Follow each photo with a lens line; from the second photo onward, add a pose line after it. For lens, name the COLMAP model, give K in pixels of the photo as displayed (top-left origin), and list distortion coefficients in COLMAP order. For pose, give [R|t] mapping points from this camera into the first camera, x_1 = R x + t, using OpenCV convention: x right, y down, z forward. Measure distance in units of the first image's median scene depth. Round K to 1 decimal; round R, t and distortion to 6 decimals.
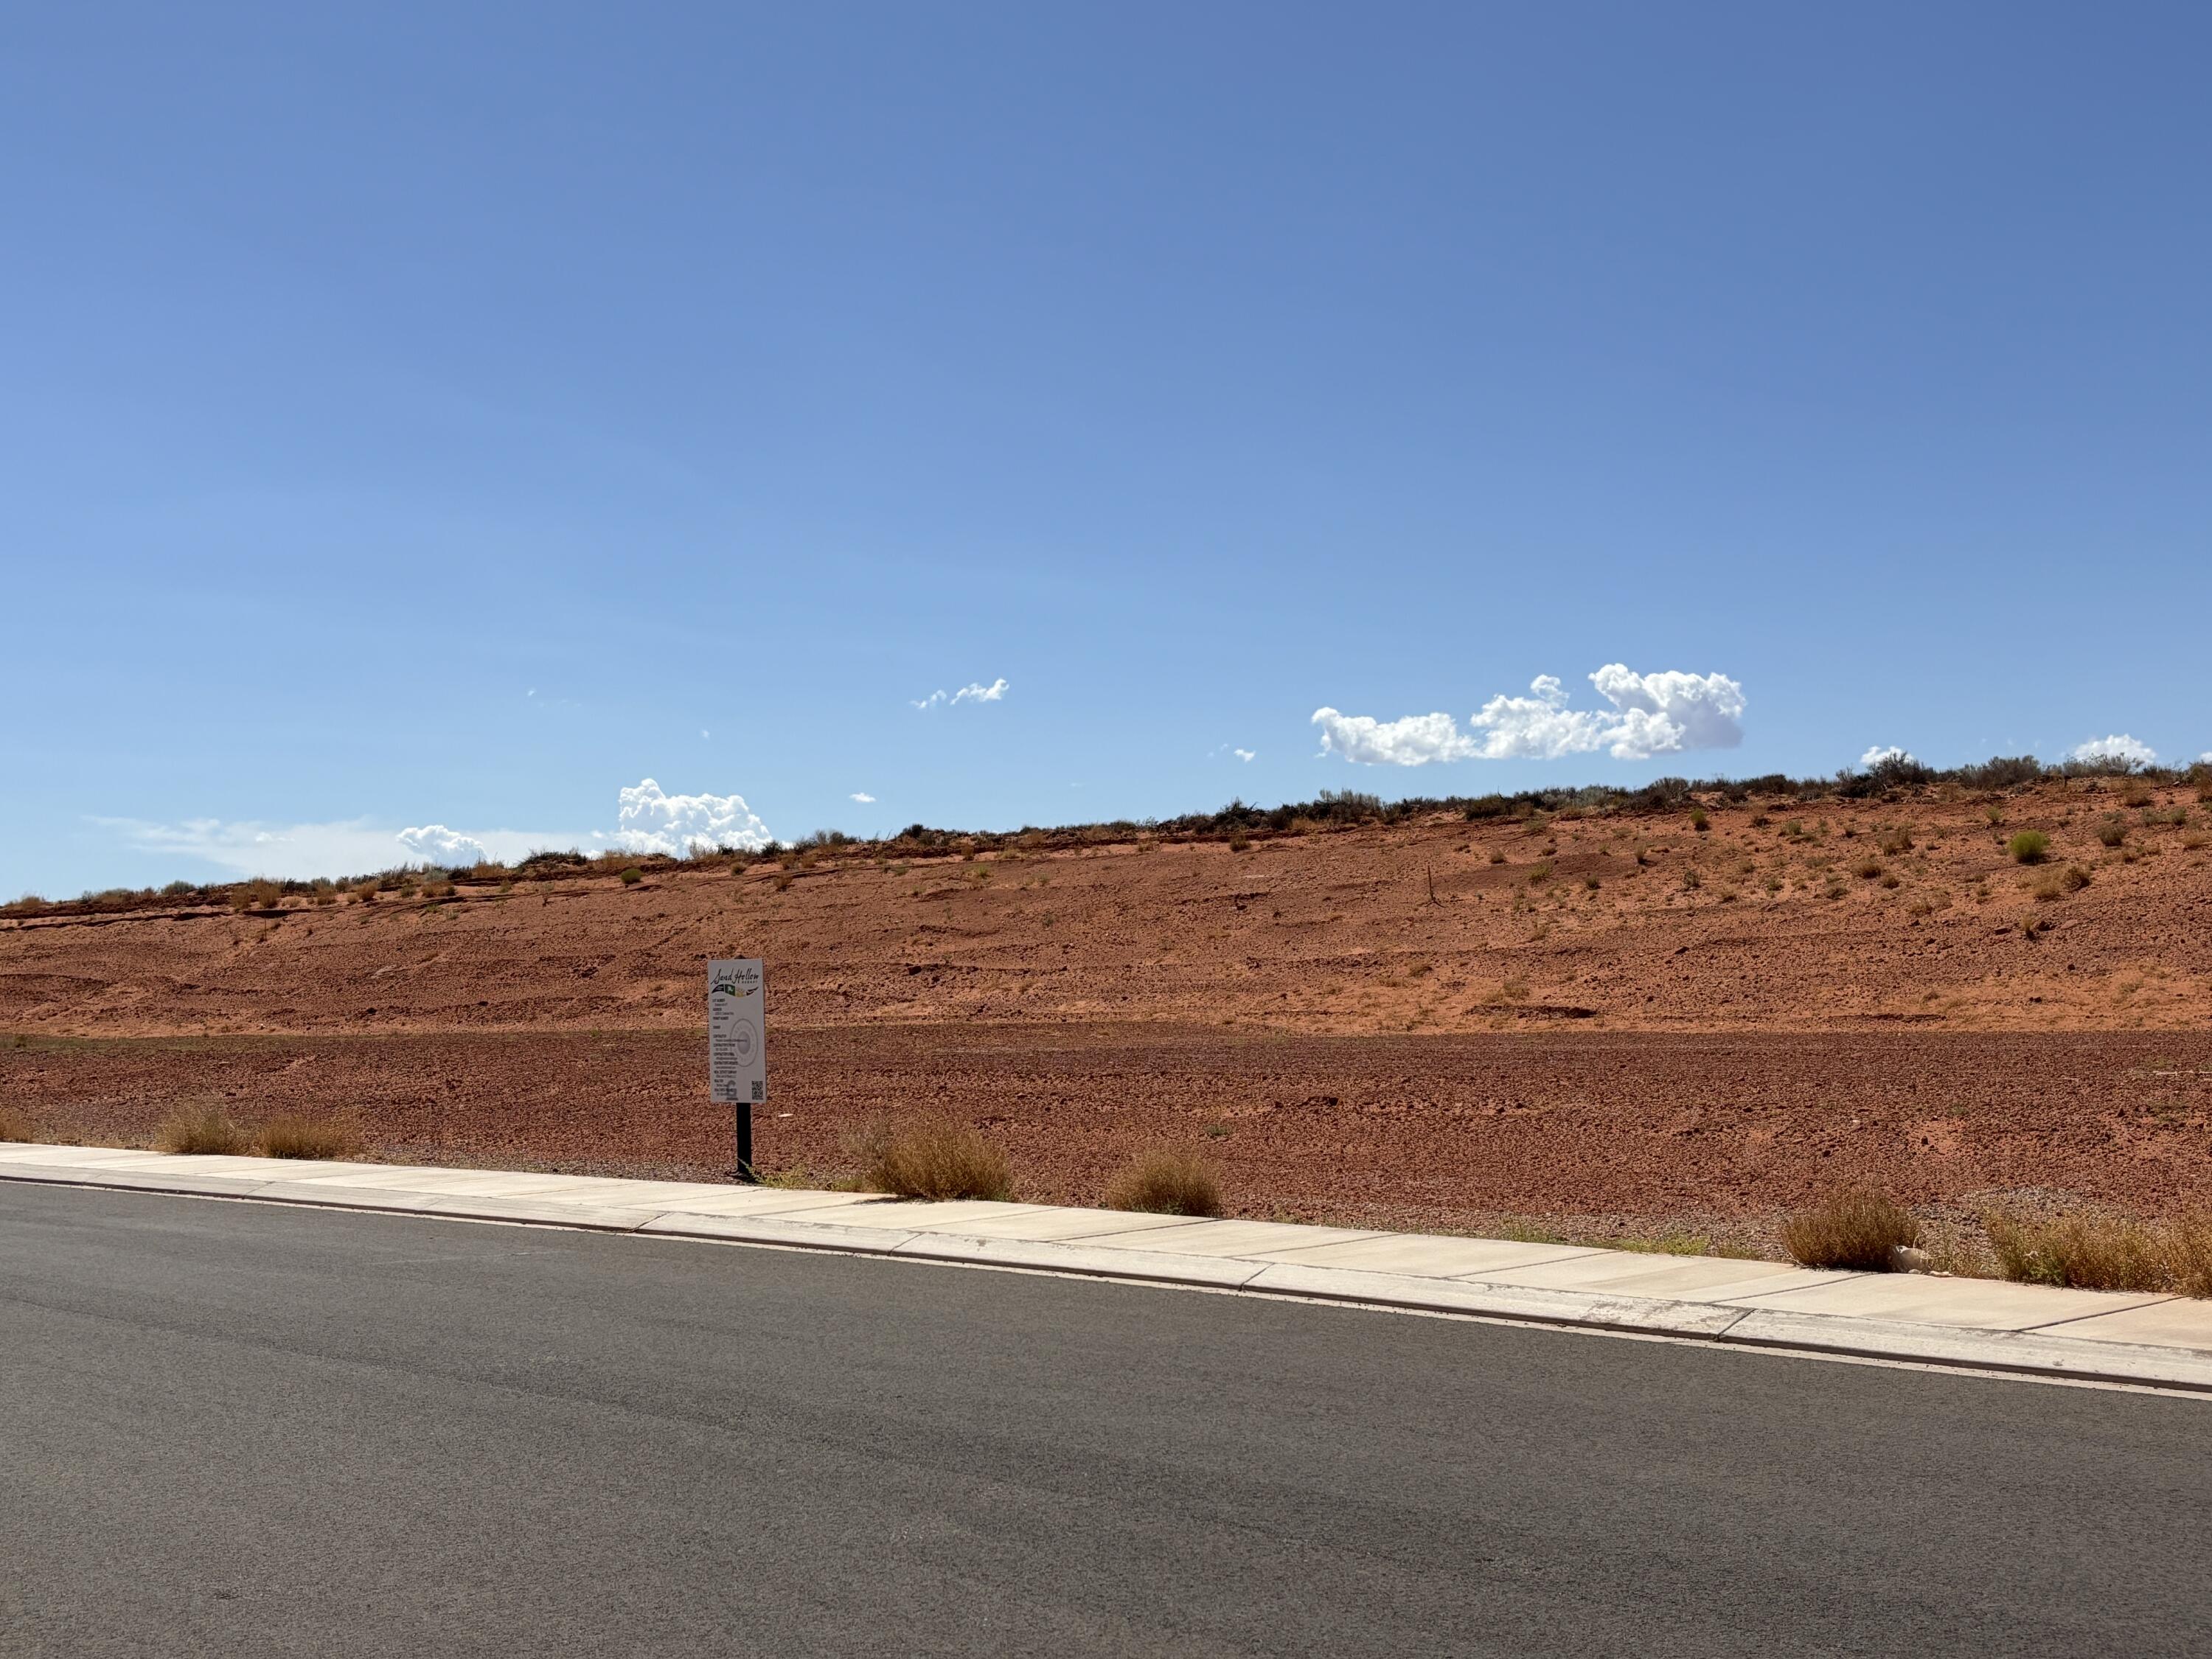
lens RADIAL K [[2667.8, 0, 1098.8], [0, 2667.8, 831.3], [0, 0, 1]] dist [0.255894, -0.953056]
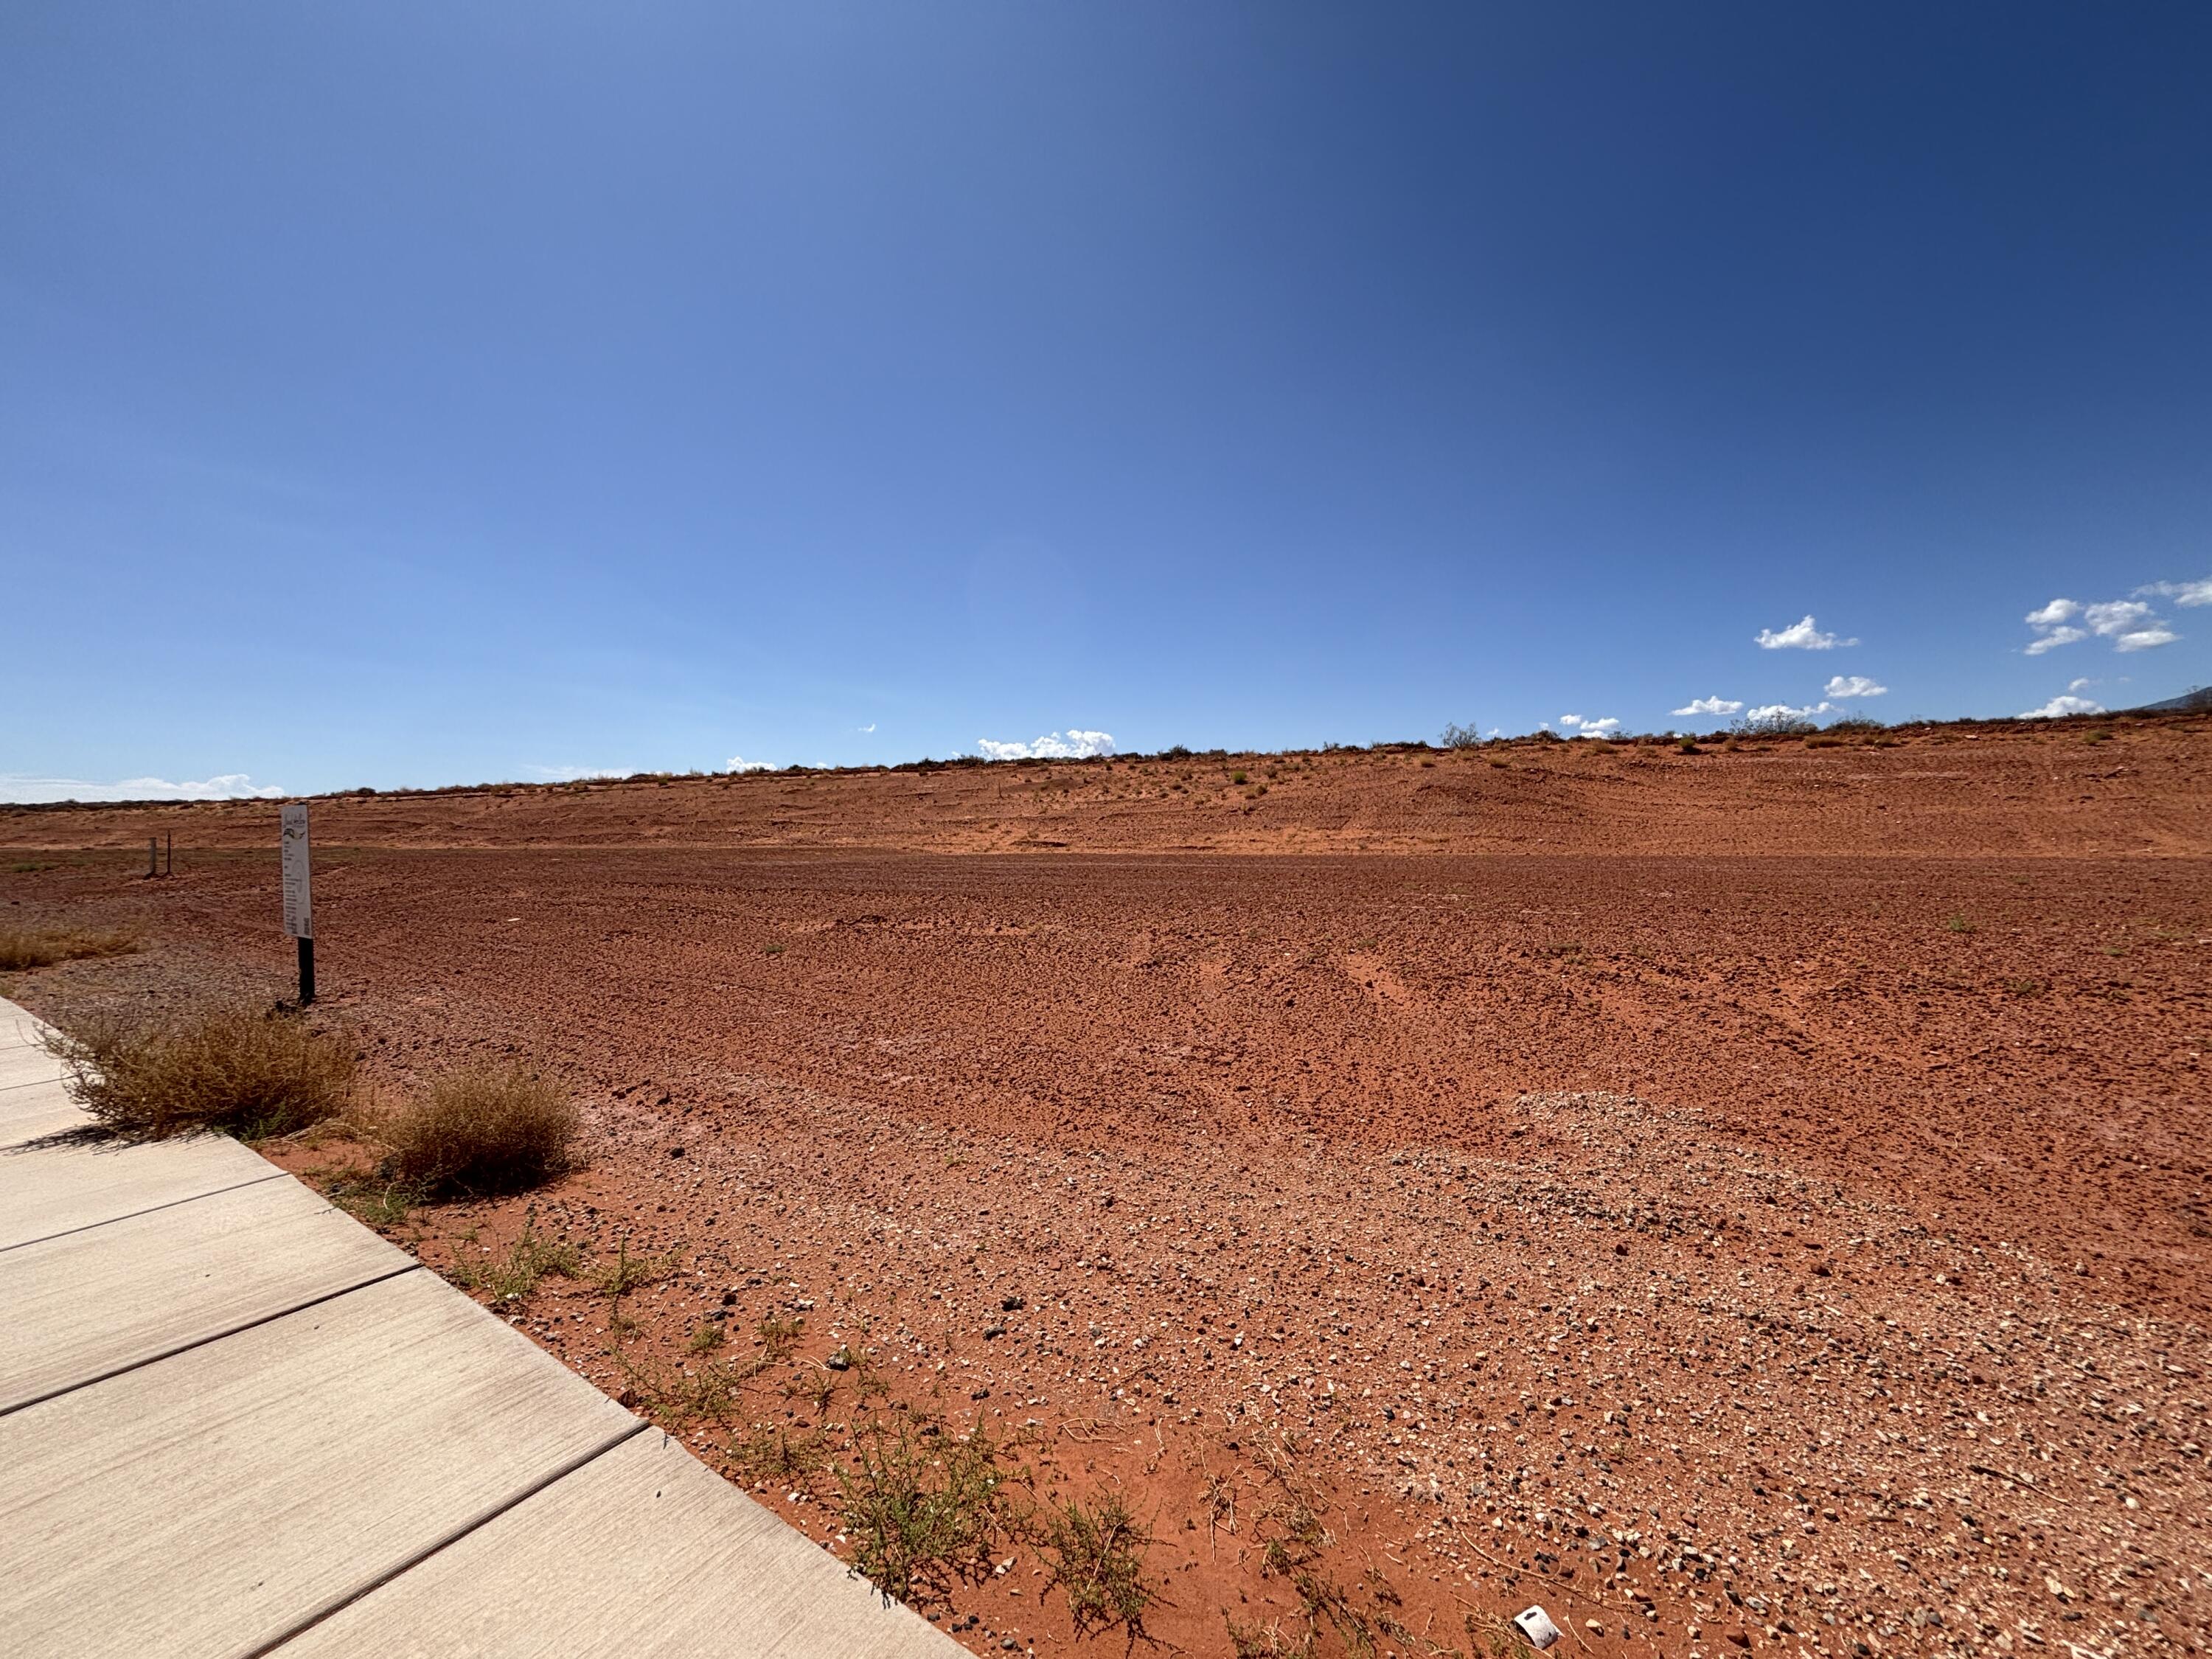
lens RADIAL K [[900.5, 0, 1100.3], [0, 900.5, 824.4], [0, 0, 1]] dist [-0.021512, 0.013836]
pose [[0.975510, 0.011423, 0.219658, 0.036376], [-0.022249, 0.998653, 0.046872, 0.010979], [-0.218827, -0.050612, 0.974450, 0.202792]]
